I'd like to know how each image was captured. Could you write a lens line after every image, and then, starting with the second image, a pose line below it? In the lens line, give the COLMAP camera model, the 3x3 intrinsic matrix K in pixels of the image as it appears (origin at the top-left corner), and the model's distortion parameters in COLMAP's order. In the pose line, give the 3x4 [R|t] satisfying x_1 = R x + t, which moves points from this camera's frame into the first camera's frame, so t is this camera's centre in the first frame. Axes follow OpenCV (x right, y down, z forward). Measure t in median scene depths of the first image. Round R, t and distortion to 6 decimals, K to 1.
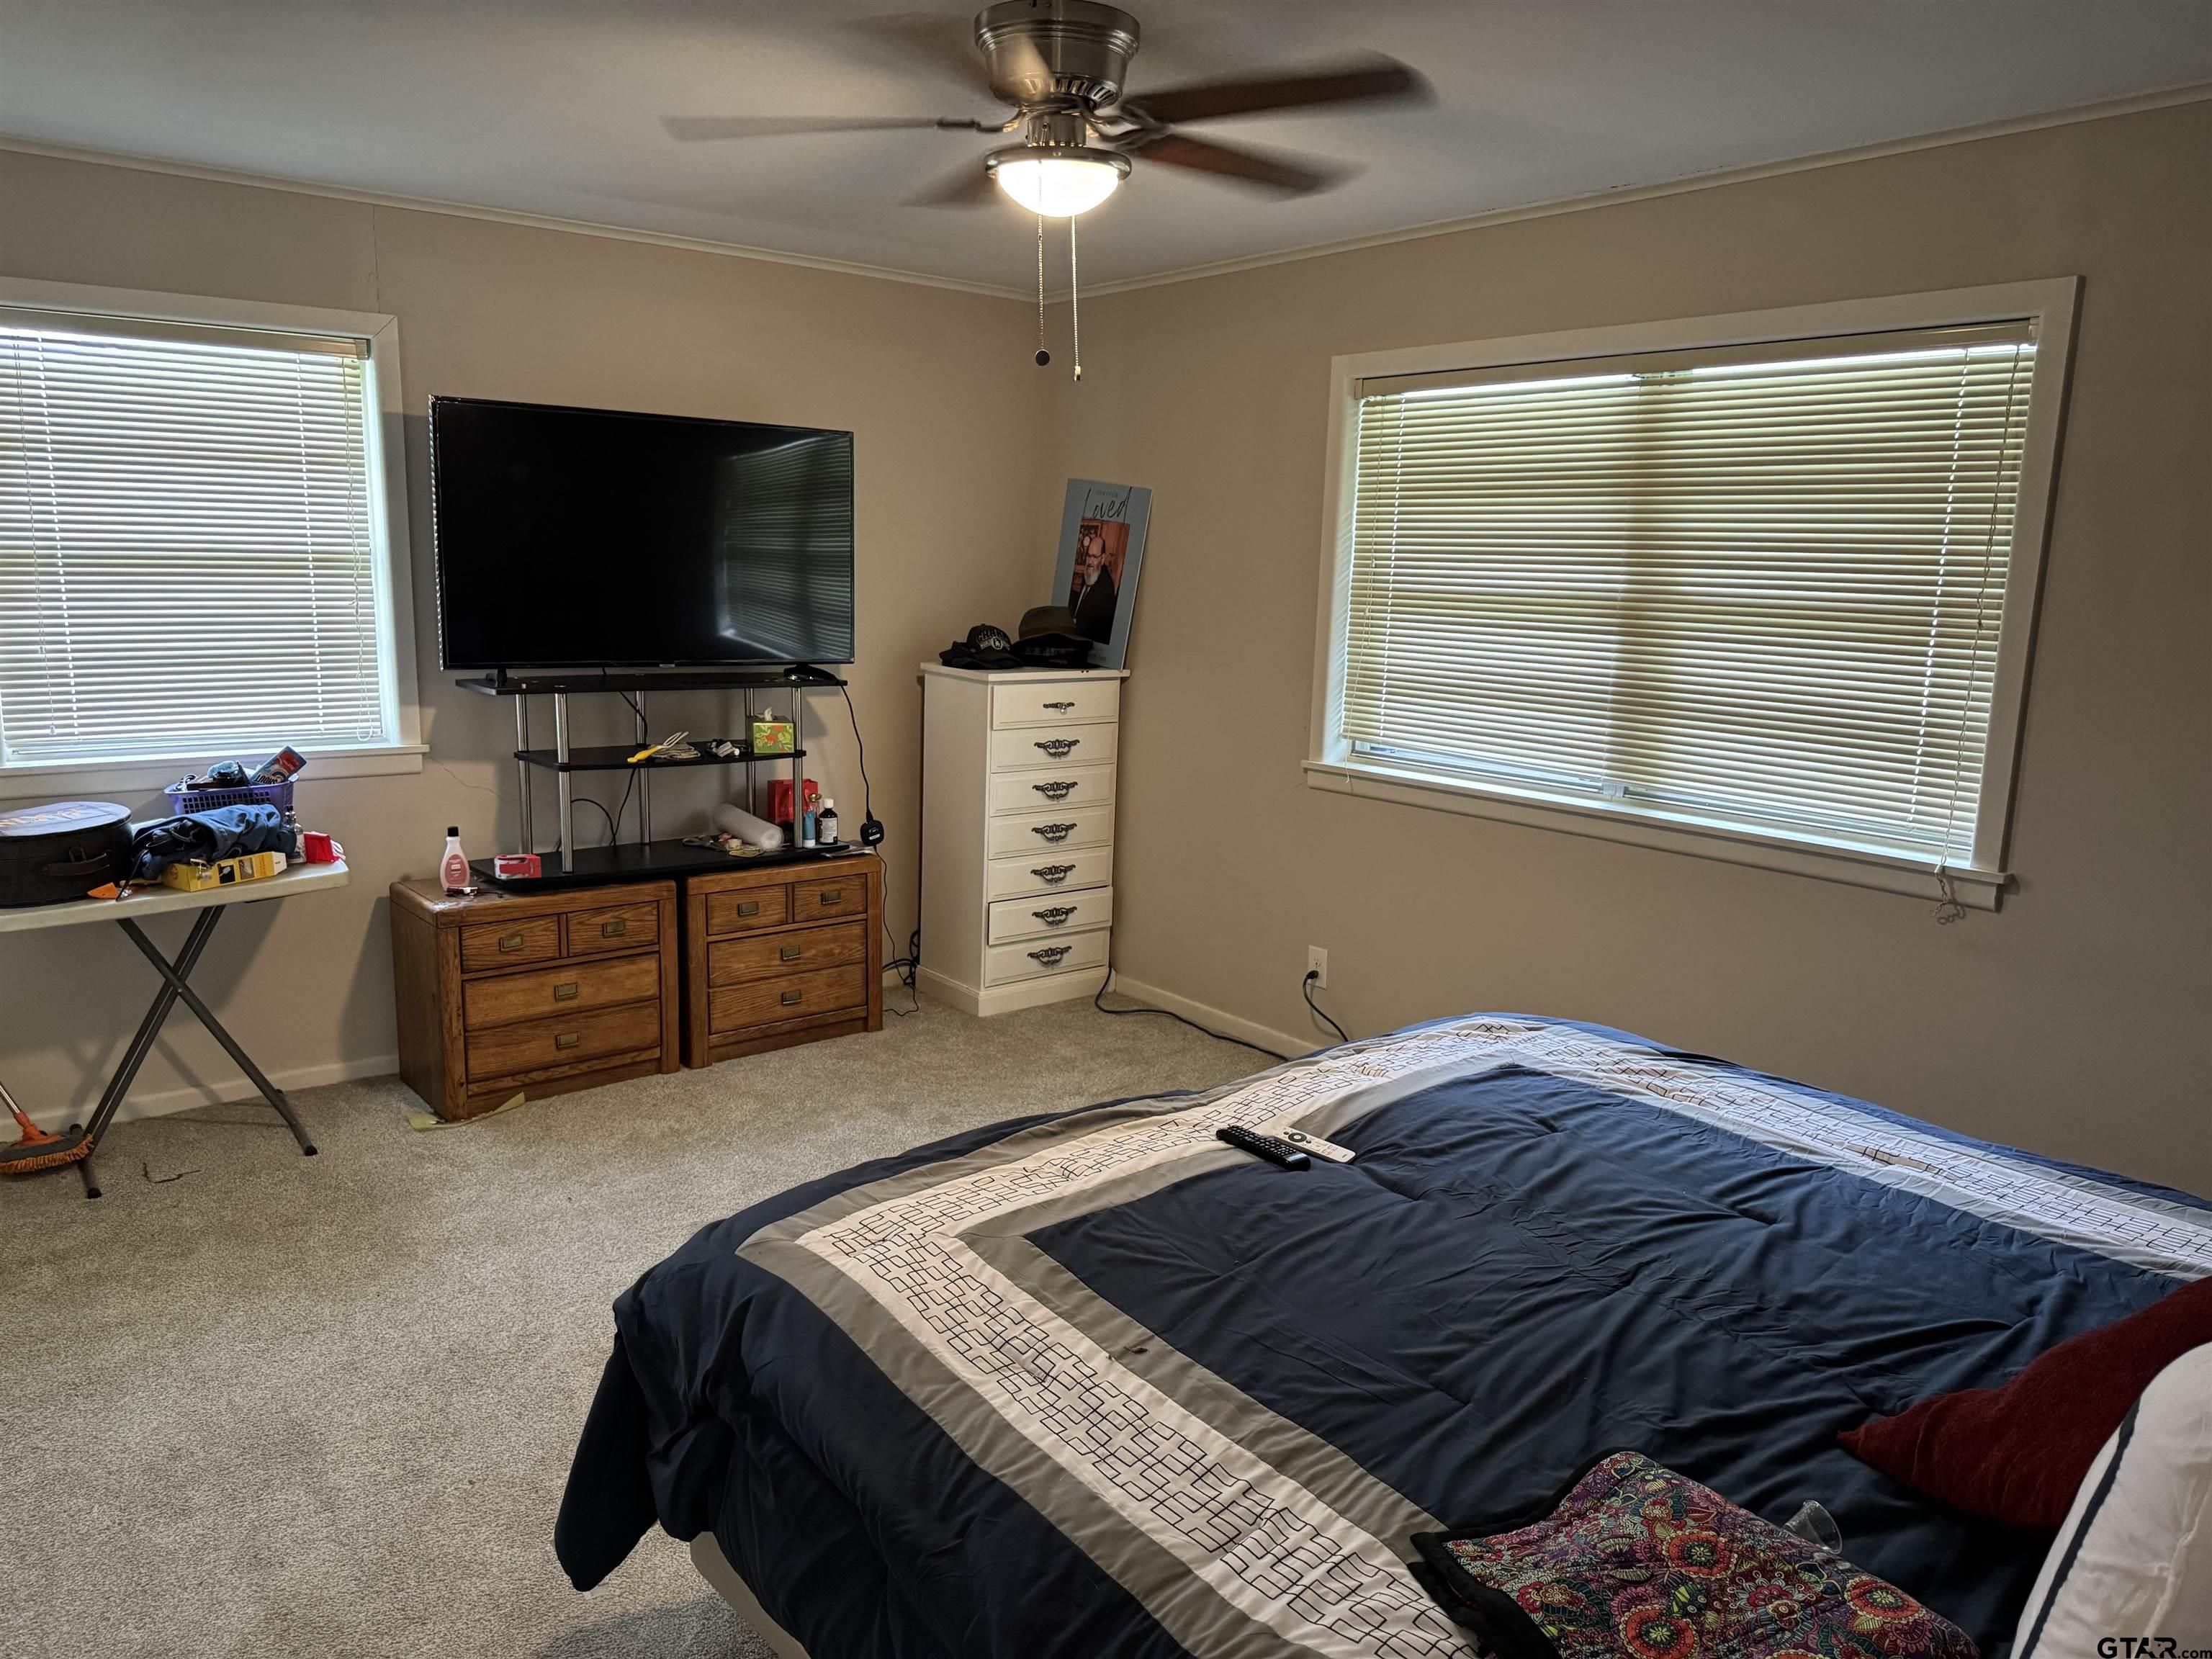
lens RADIAL K [[1581.2, 0, 1107.0], [0, 1581.2, 833.0], [0, 0, 1]] dist [0.055170, -0.077945]
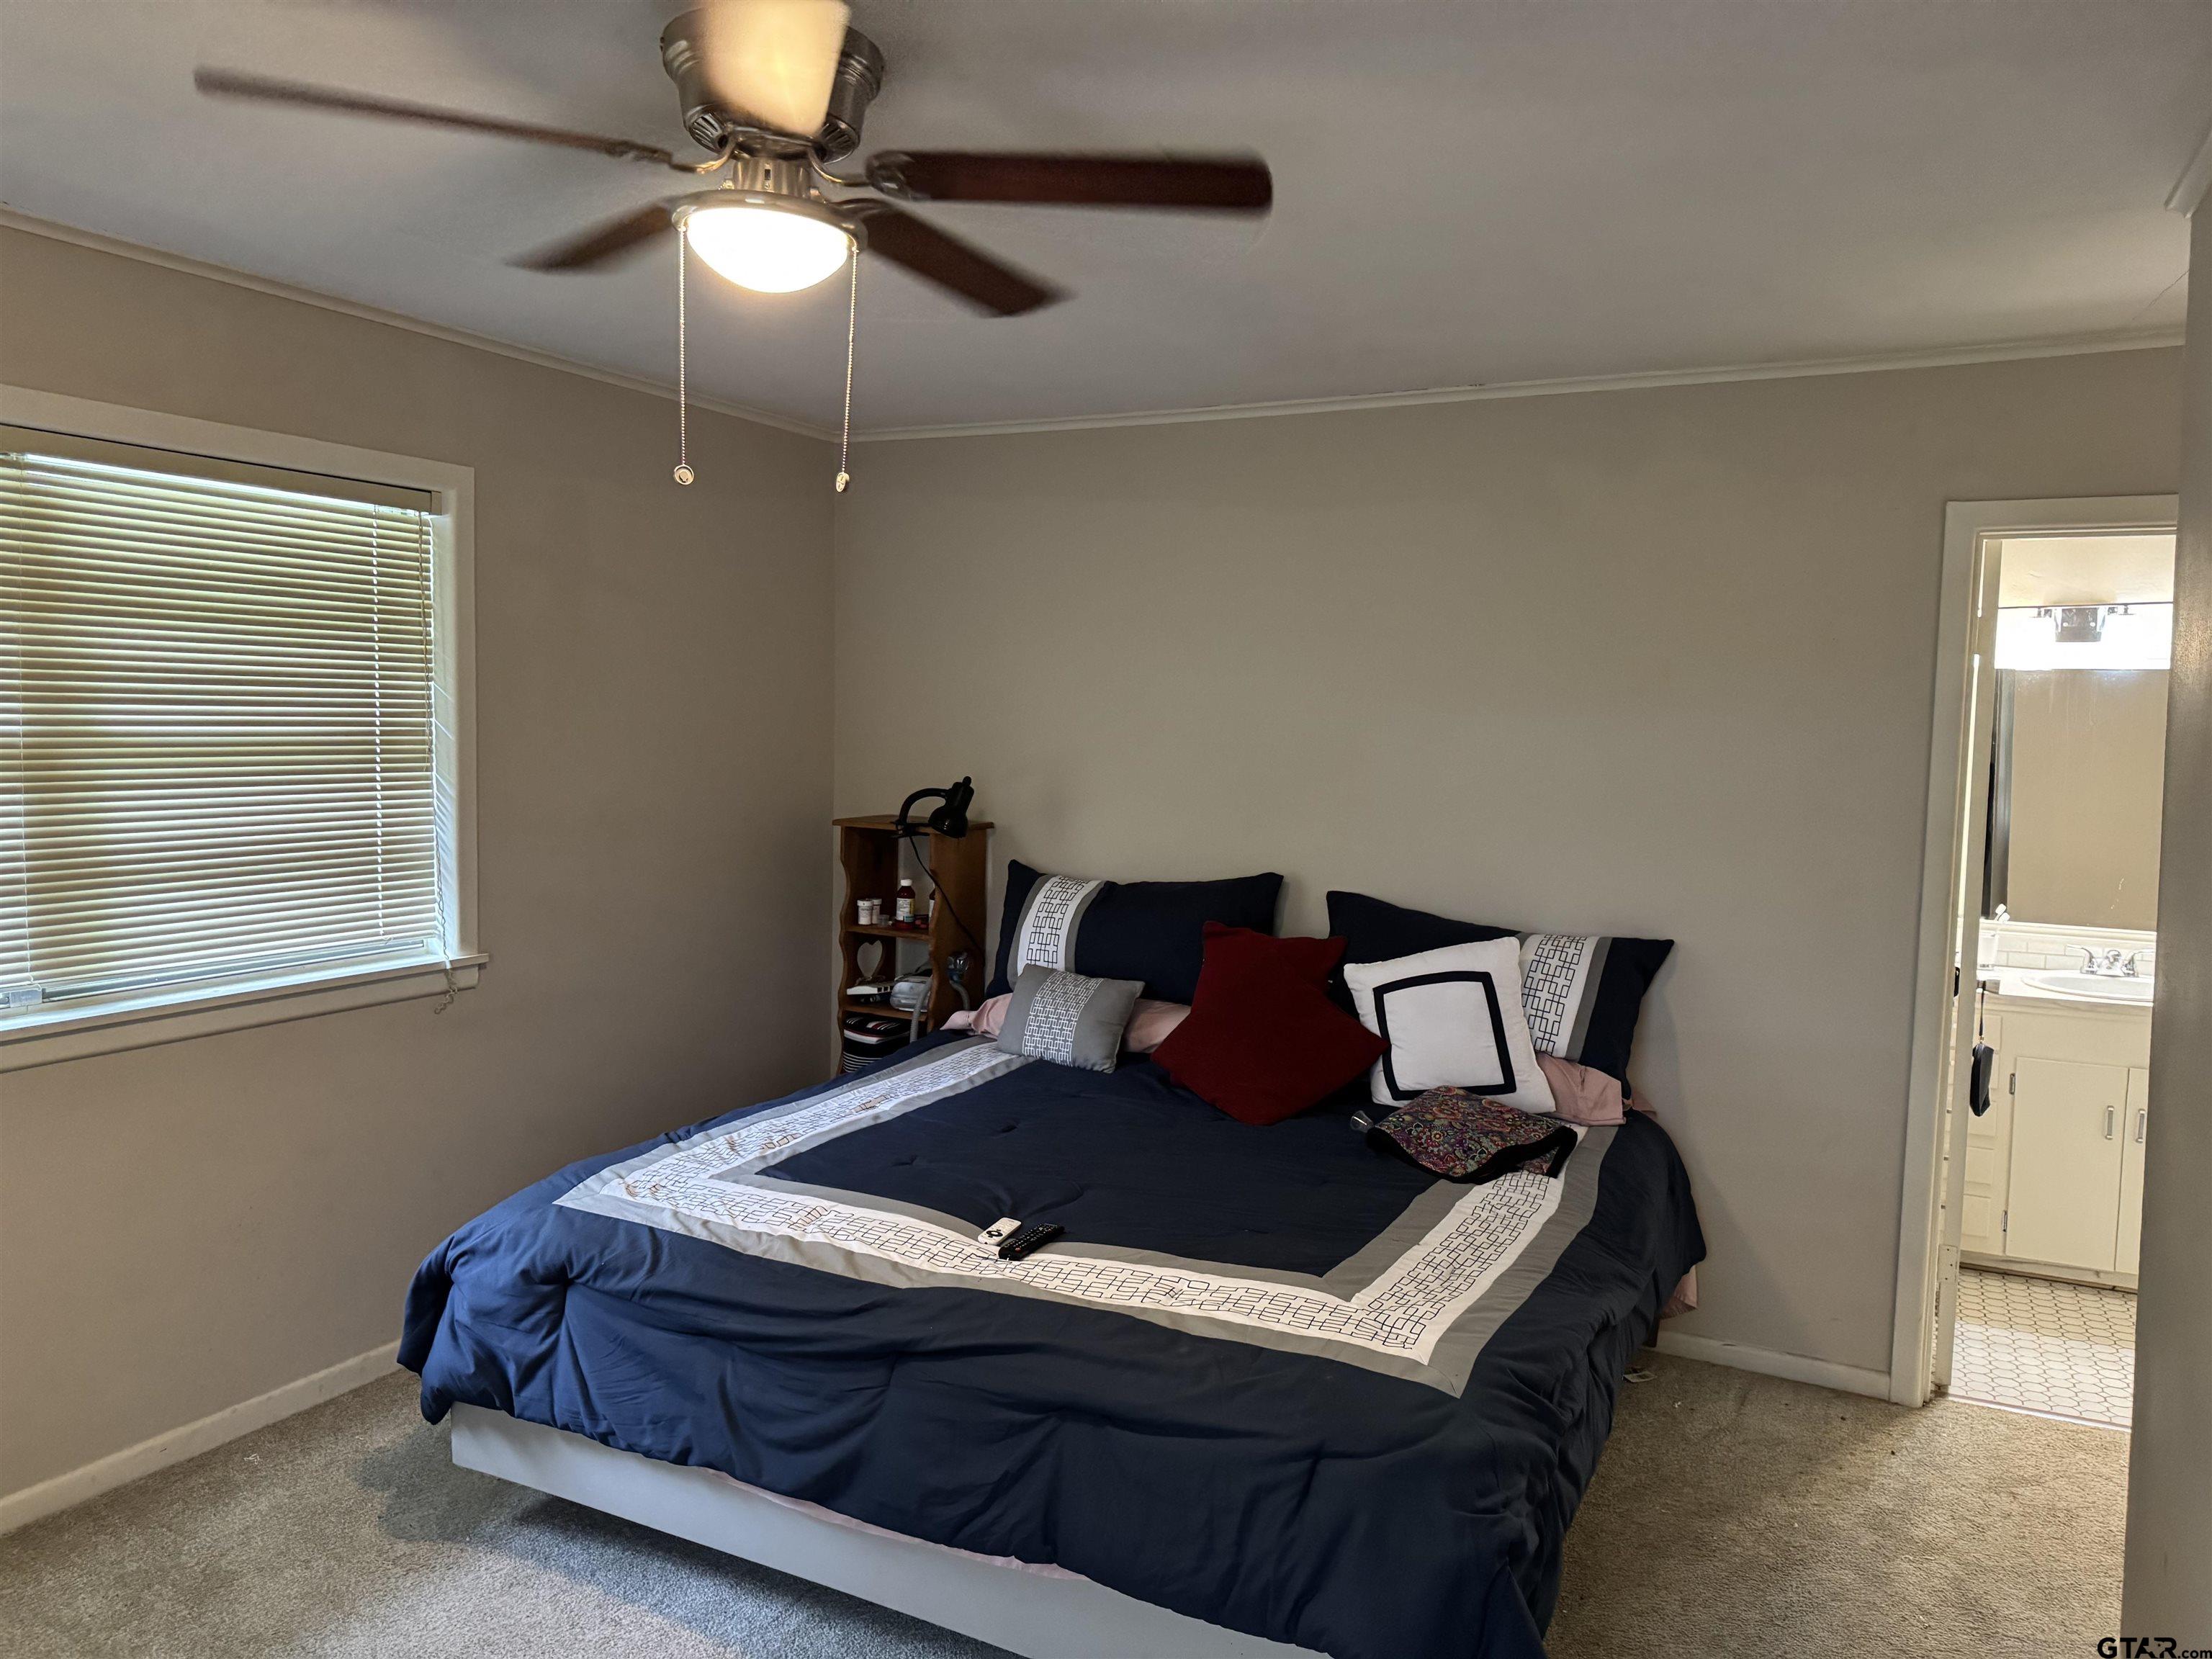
lens RADIAL K [[1581.2, 0, 1099.7], [0, 1581.2, 818.3], [0, 0, 1]] dist [0.055170, -0.077945]
pose [[-0.416282, -0.096537, 0.904096, -0.677707], [0.130342, 0.977742, 0.164416, -0.203022], [-0.899844, 0.186285, -0.394434, 1.004958]]
